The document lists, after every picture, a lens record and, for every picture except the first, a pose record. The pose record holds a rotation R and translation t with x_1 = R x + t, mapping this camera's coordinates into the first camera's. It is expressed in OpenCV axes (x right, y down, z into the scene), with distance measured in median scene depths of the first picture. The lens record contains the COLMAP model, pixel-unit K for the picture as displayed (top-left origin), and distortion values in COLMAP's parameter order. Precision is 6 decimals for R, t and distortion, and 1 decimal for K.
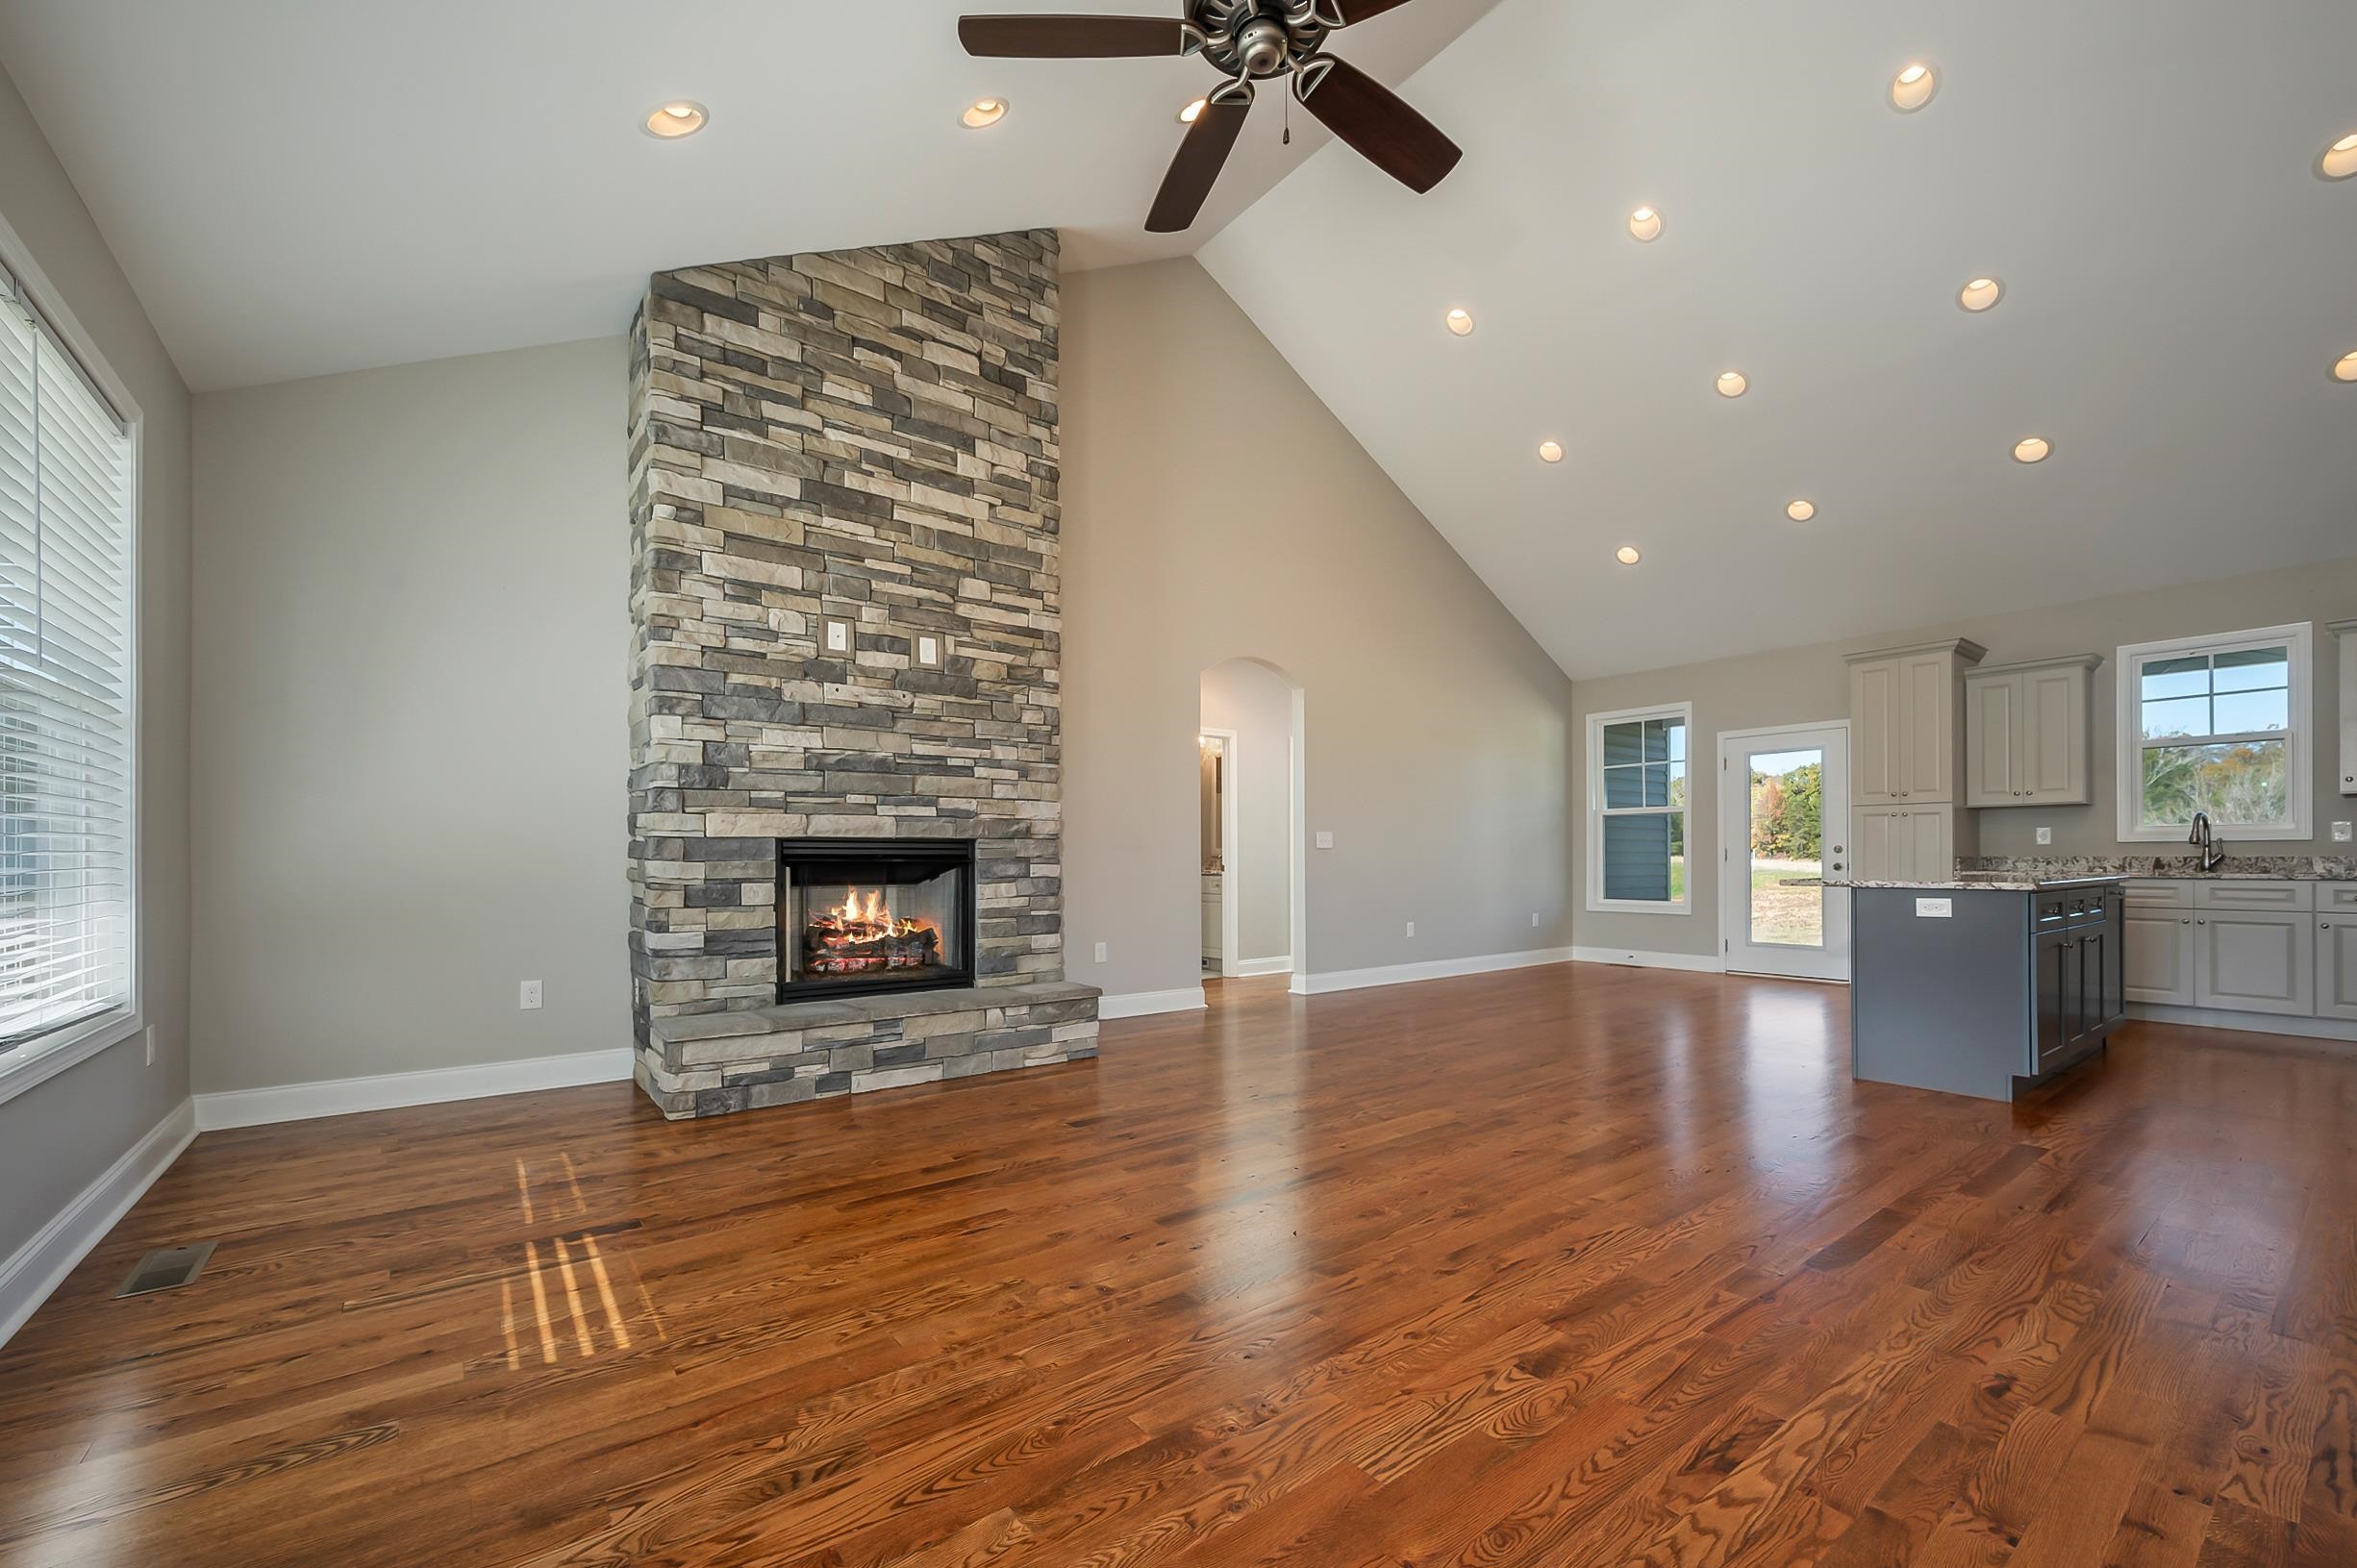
lens RADIAL K [[947.5, 0, 1197.0], [0, 947.5, 851.2], [0, 0, 1]] dist [0.002069, 0.000262]
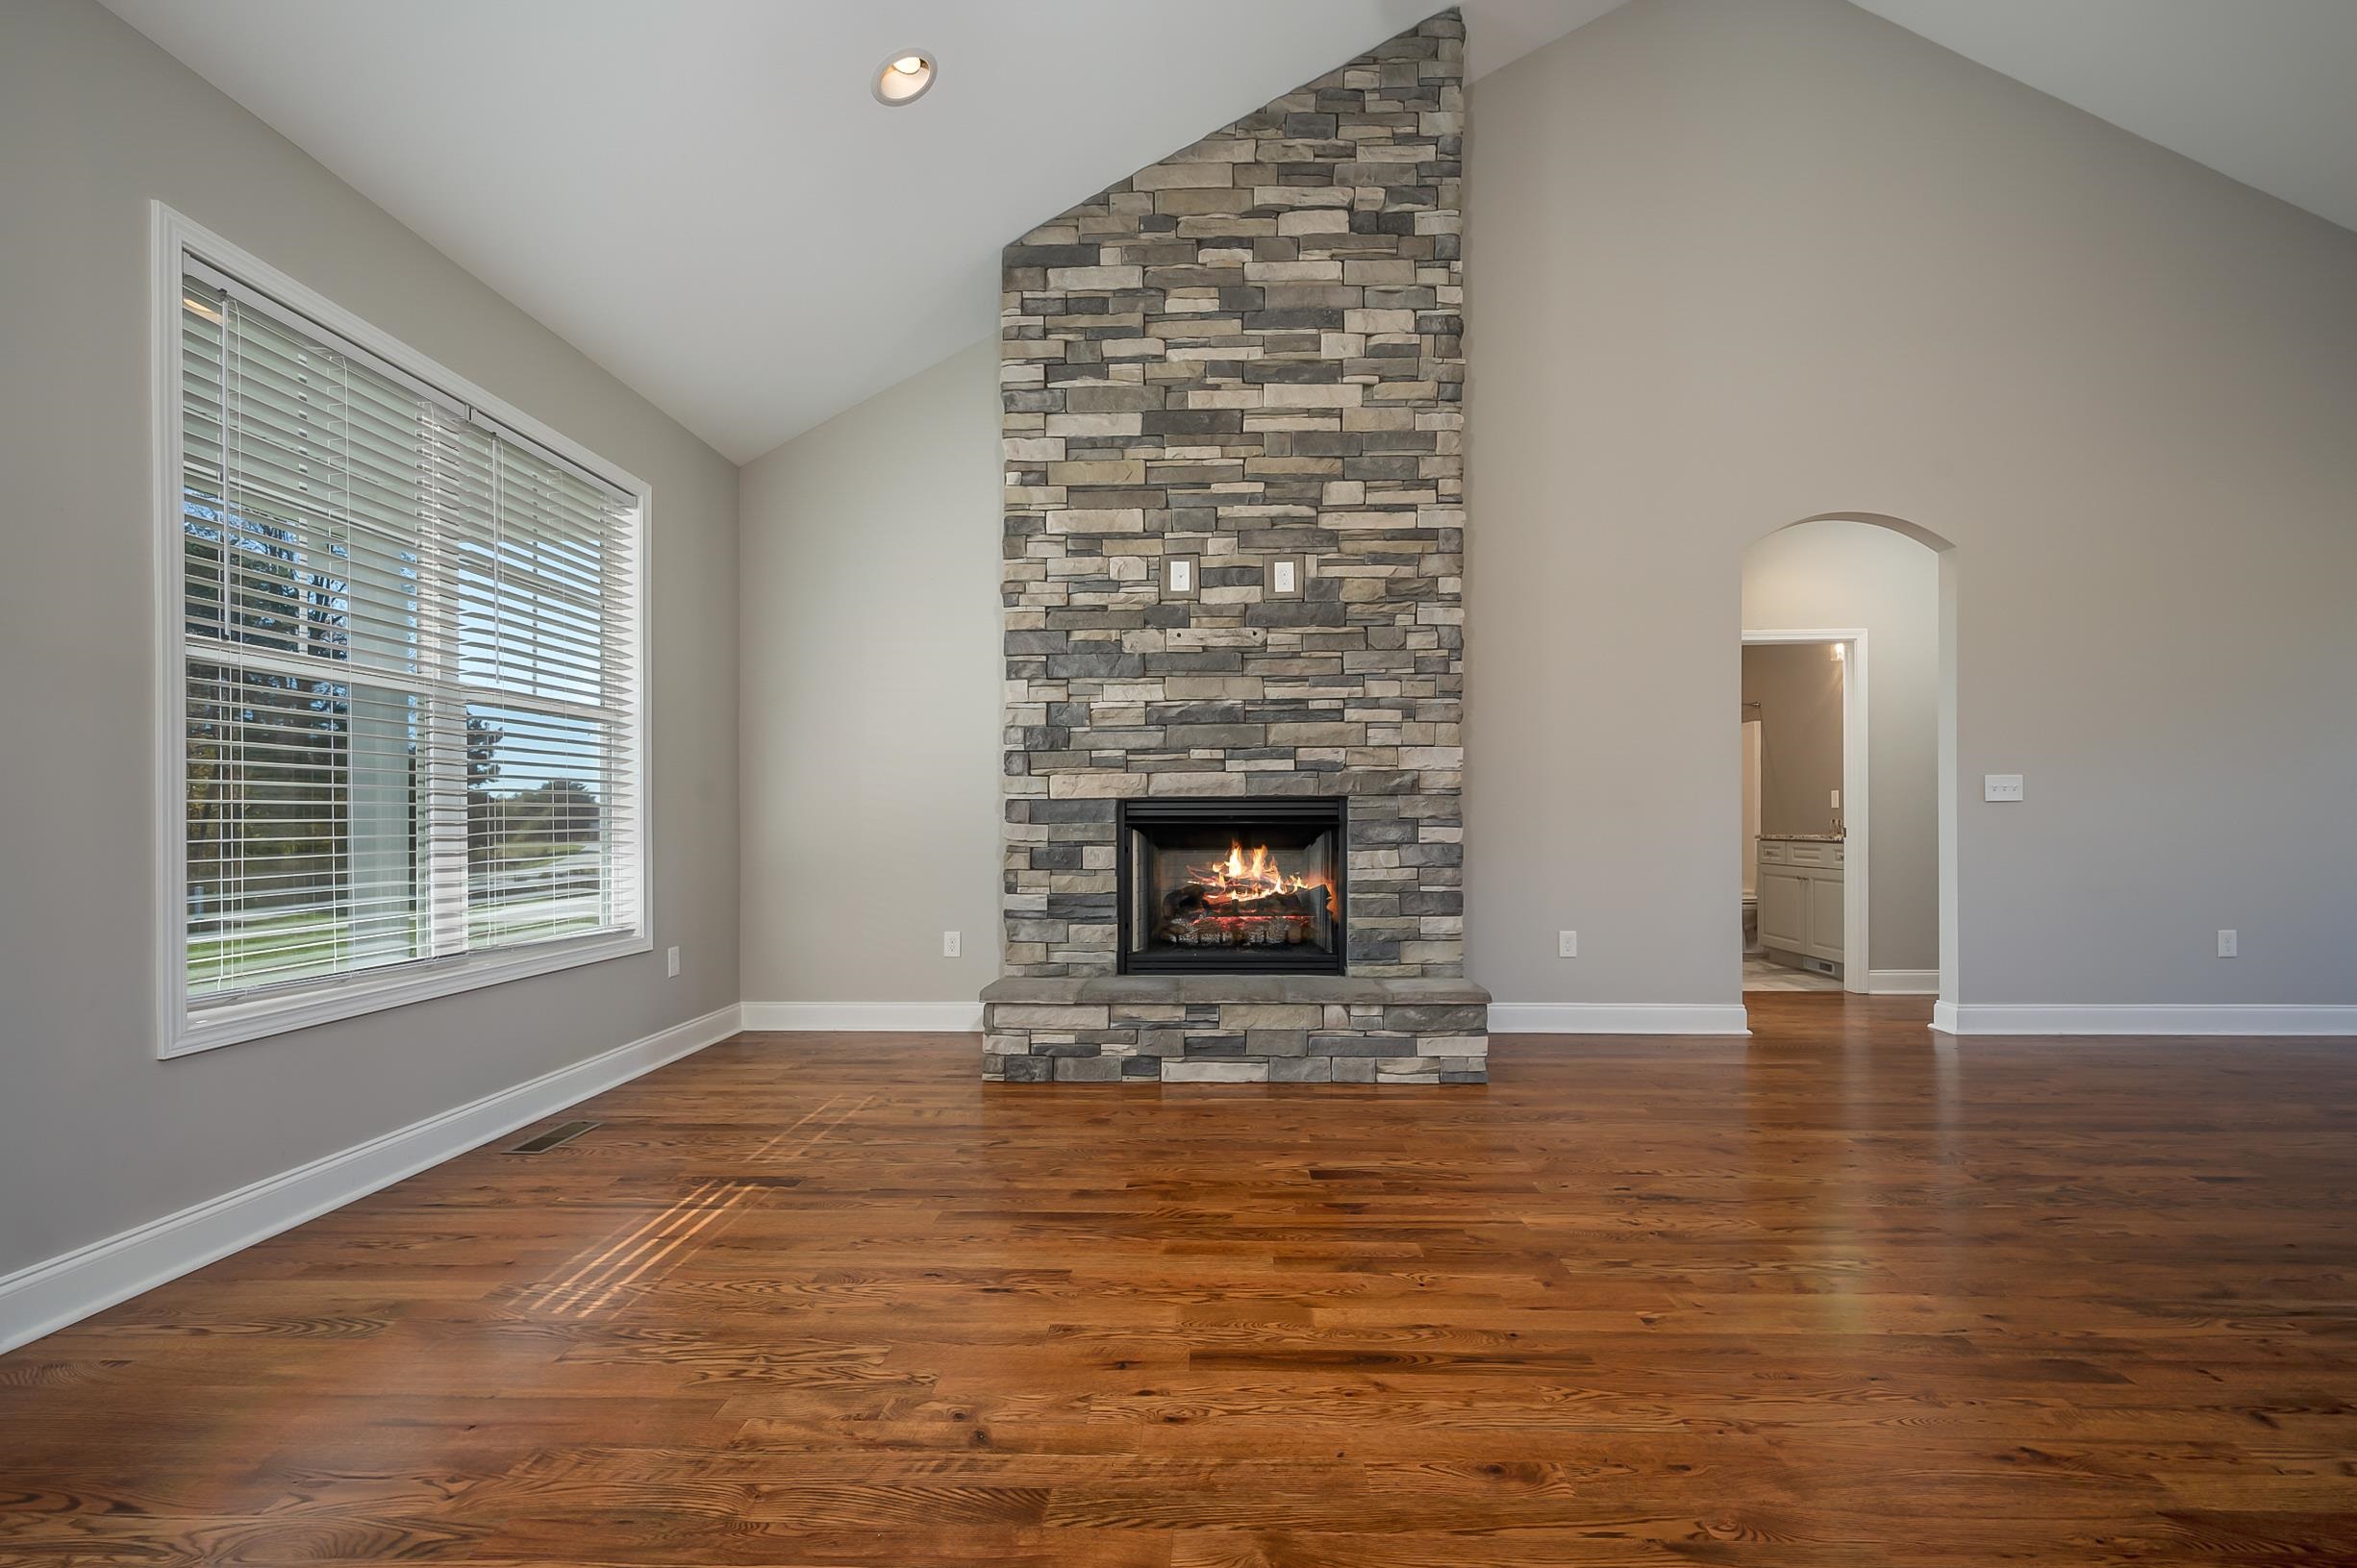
lens RADIAL K [[1004.8, 0, 1198.3], [0, 1004.8, 820.2], [0, 0, 1]] dist [0.001800, 0.000079]
pose [[0.767114, -0.001738, -0.641509, 0.257717], [0.008002, 0.999944, 0.006860, 0.001078], [0.641461, -0.010396, 0.767085, 0.274678]]
